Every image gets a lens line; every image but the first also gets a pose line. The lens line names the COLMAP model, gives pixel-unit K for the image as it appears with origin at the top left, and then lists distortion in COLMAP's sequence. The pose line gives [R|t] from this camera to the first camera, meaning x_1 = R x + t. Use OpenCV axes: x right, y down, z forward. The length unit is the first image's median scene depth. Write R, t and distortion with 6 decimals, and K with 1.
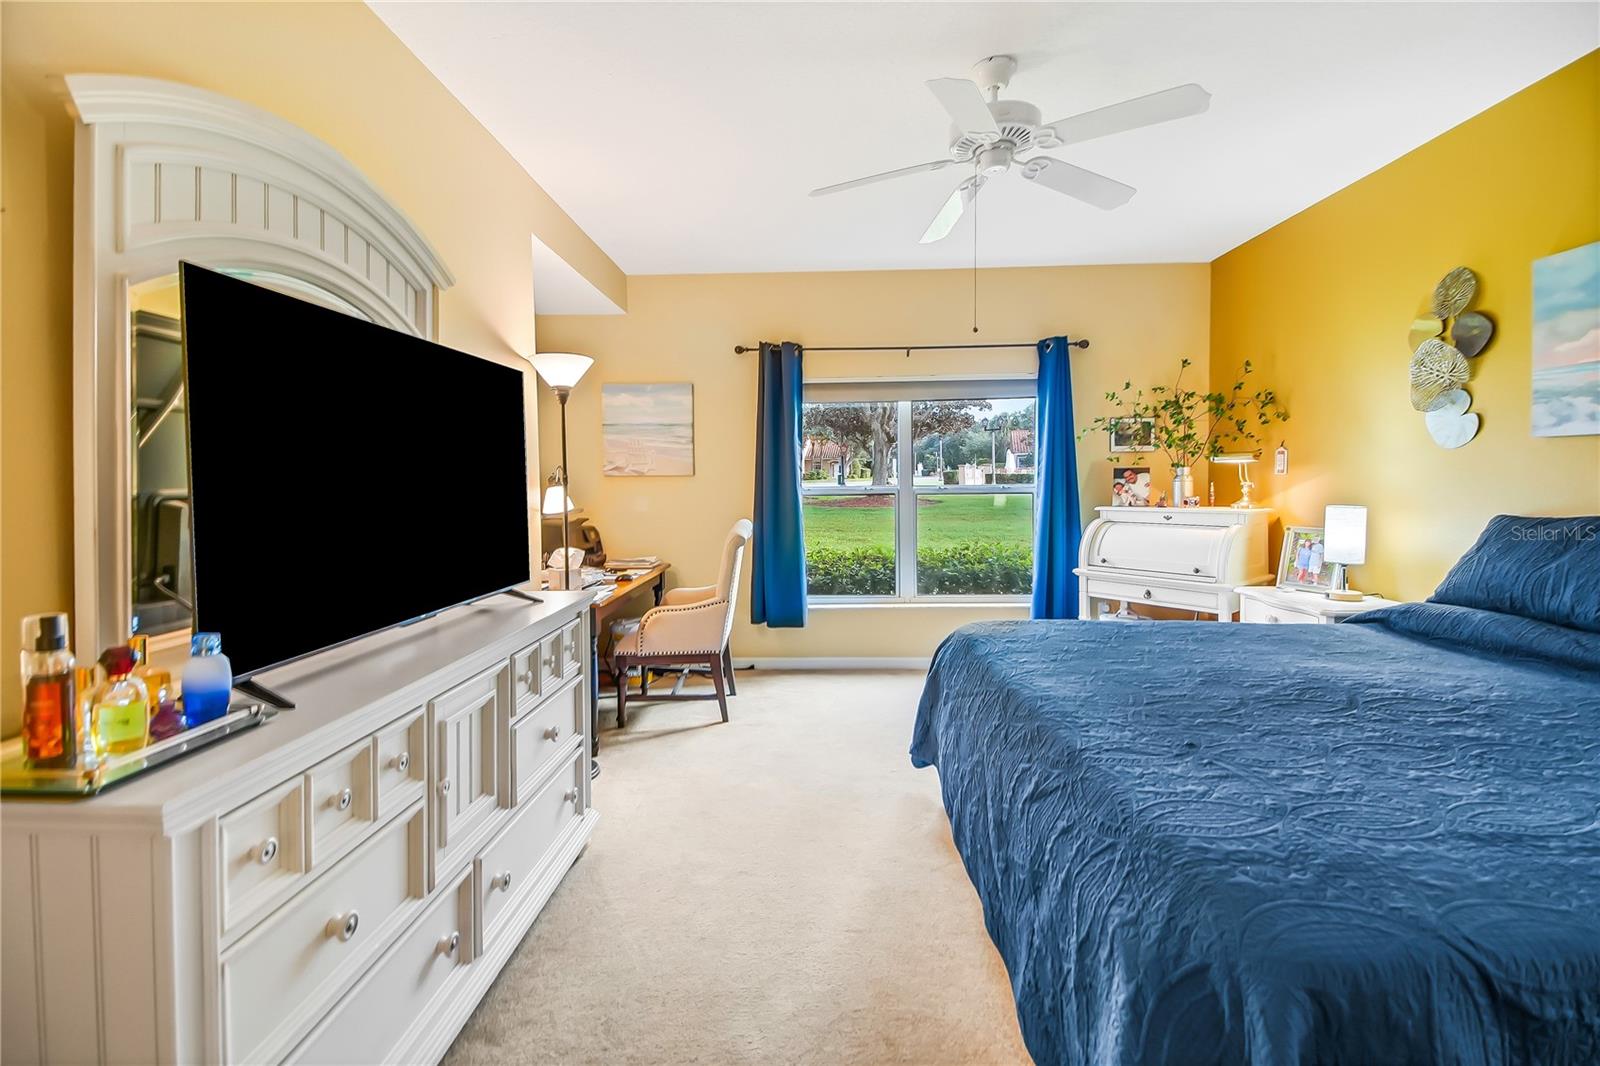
lens RADIAL K [[665.5, 0, 821.6], [0, 665.5, 501.1], [0, 0, 1]] dist [0.034033, -0.016765]
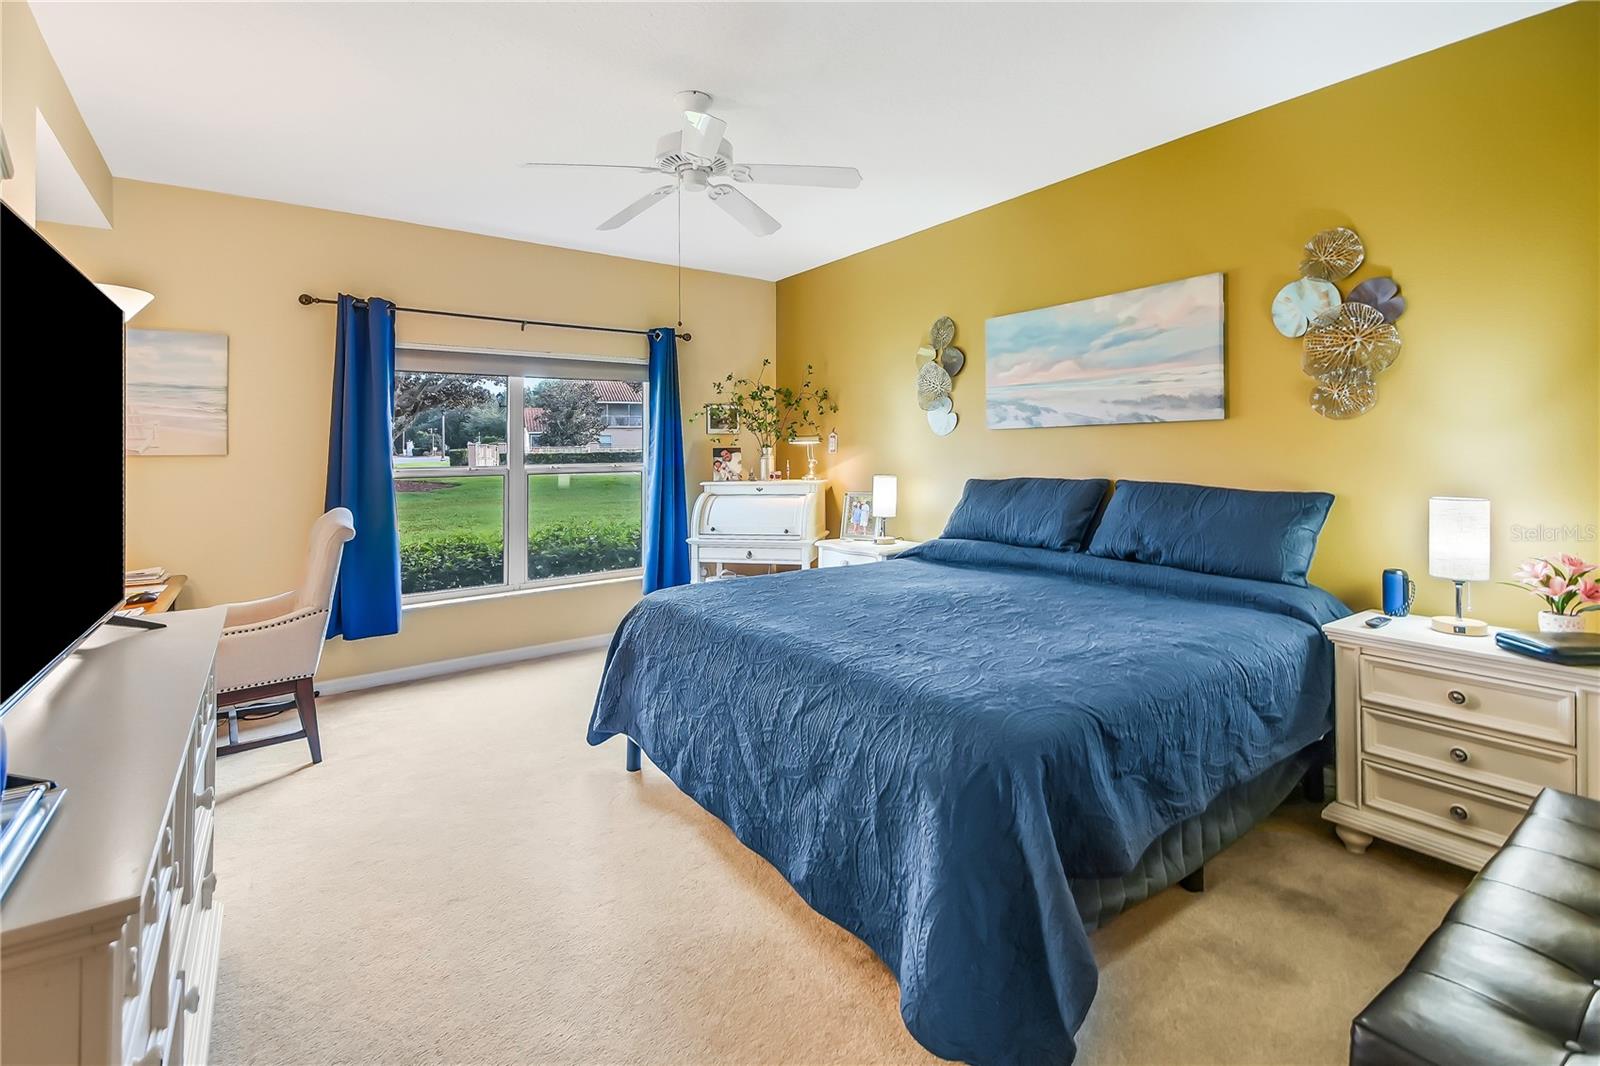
lens RADIAL K [[689.5, 0, 765.2], [0, 689.5, 468.2], [0, 0, 1]] dist [0.044110, -0.018195]
pose [[0.809892, -0.014490, 0.586400, -0.192618], [0.025843, 0.999606, -0.010993, 0.000455], [-0.586010, 0.024057, 0.809947, -0.006740]]
